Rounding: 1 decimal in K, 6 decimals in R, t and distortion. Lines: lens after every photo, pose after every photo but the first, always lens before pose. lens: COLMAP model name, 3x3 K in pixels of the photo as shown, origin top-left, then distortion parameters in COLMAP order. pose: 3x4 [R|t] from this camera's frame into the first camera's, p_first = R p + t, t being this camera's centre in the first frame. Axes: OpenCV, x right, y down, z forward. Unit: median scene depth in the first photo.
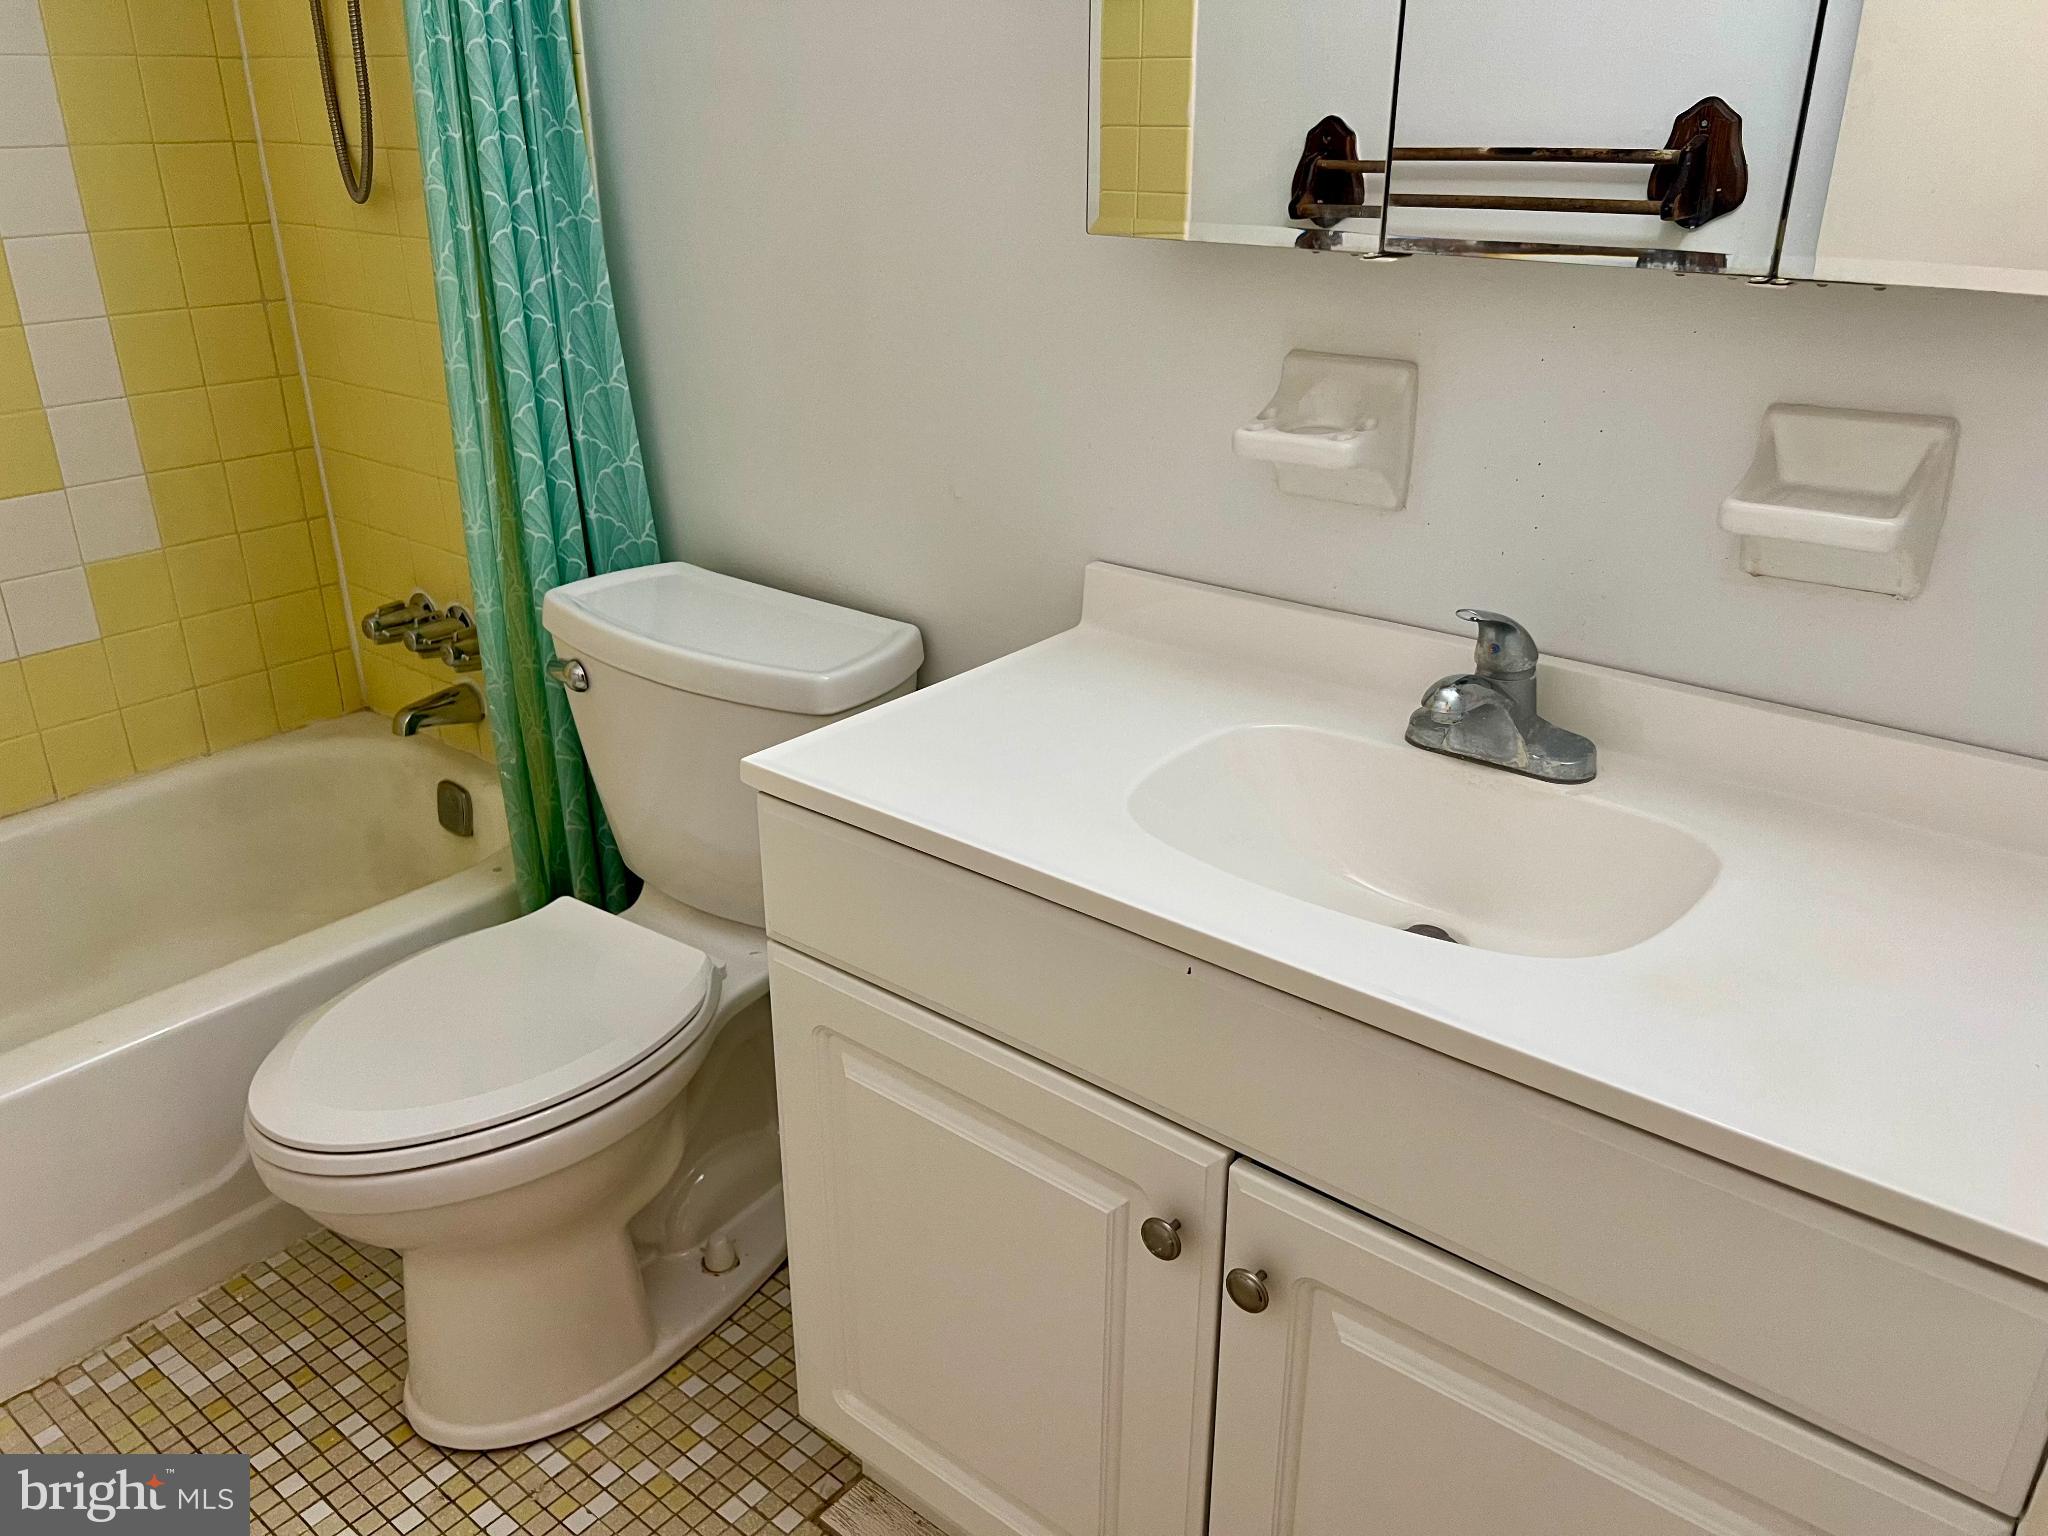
lens RADIAL K [[1539.4, 0, 1043.5], [0, 1539.4, 774.3], [0, 0, 1]] dist [0.048170, -0.060012]
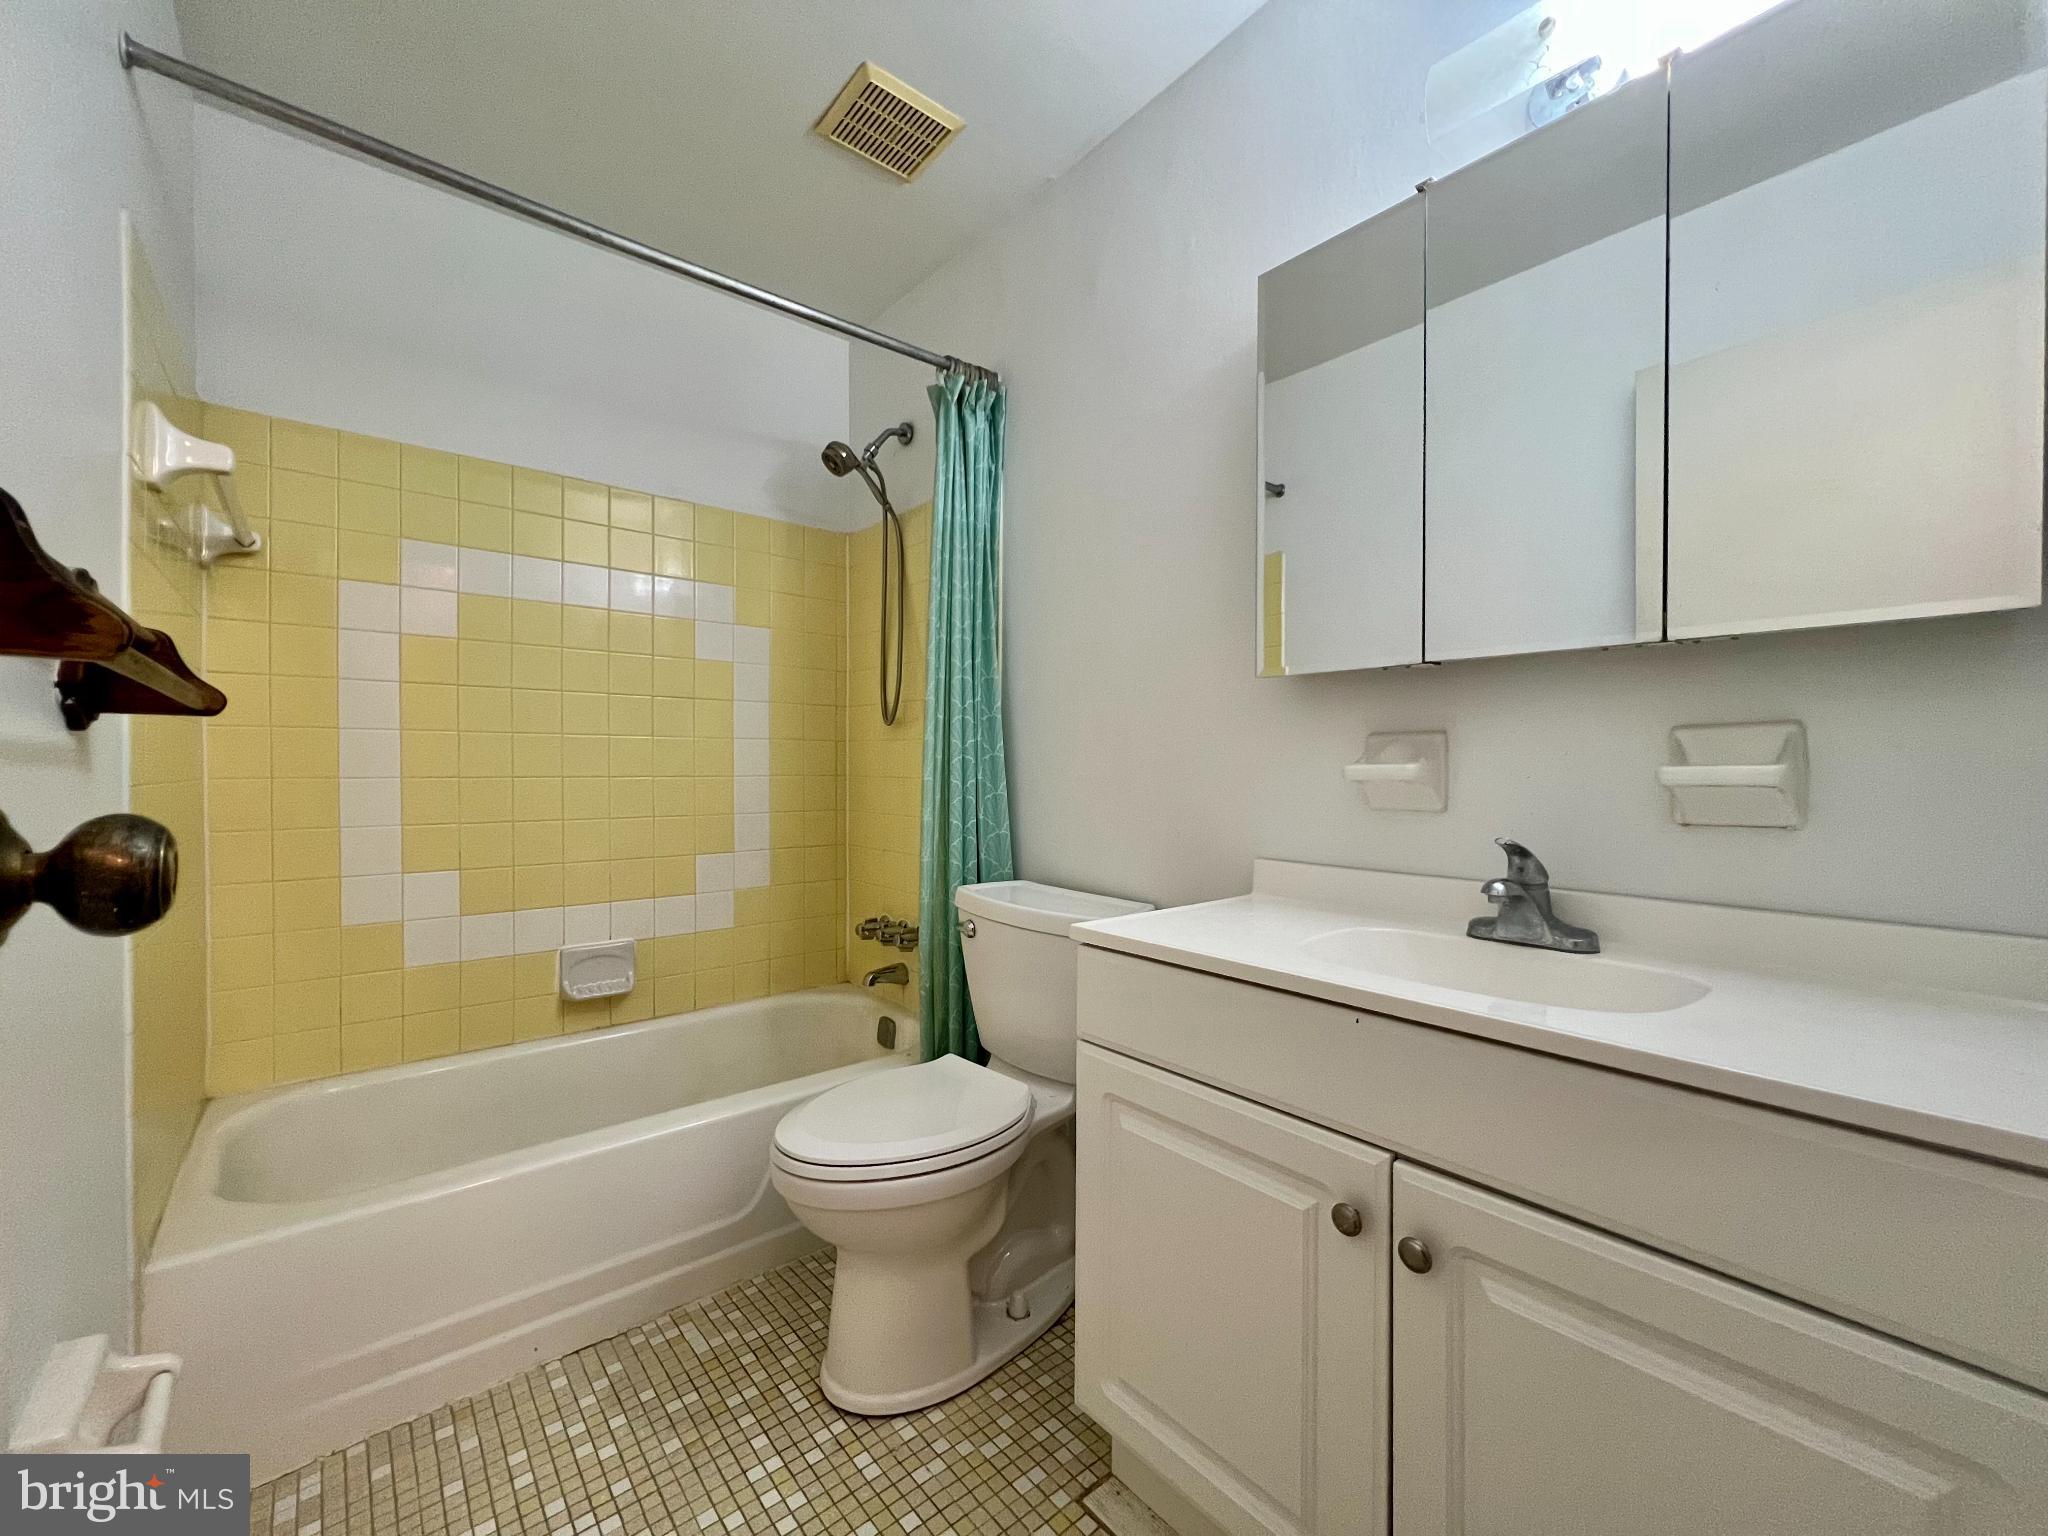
lens RADIAL K [[822.9, 0, 1023.7], [0, 822.9, 773.4], [0, 0, 1]] dist [-0.003090, 0.000250]
pose [[0.981891, -0.000243, -0.189446, -0.049703], [-0.075117, 0.917531, -0.390505, 0.151001], [0.173917, 0.397664, 0.900898, 0.040352]]
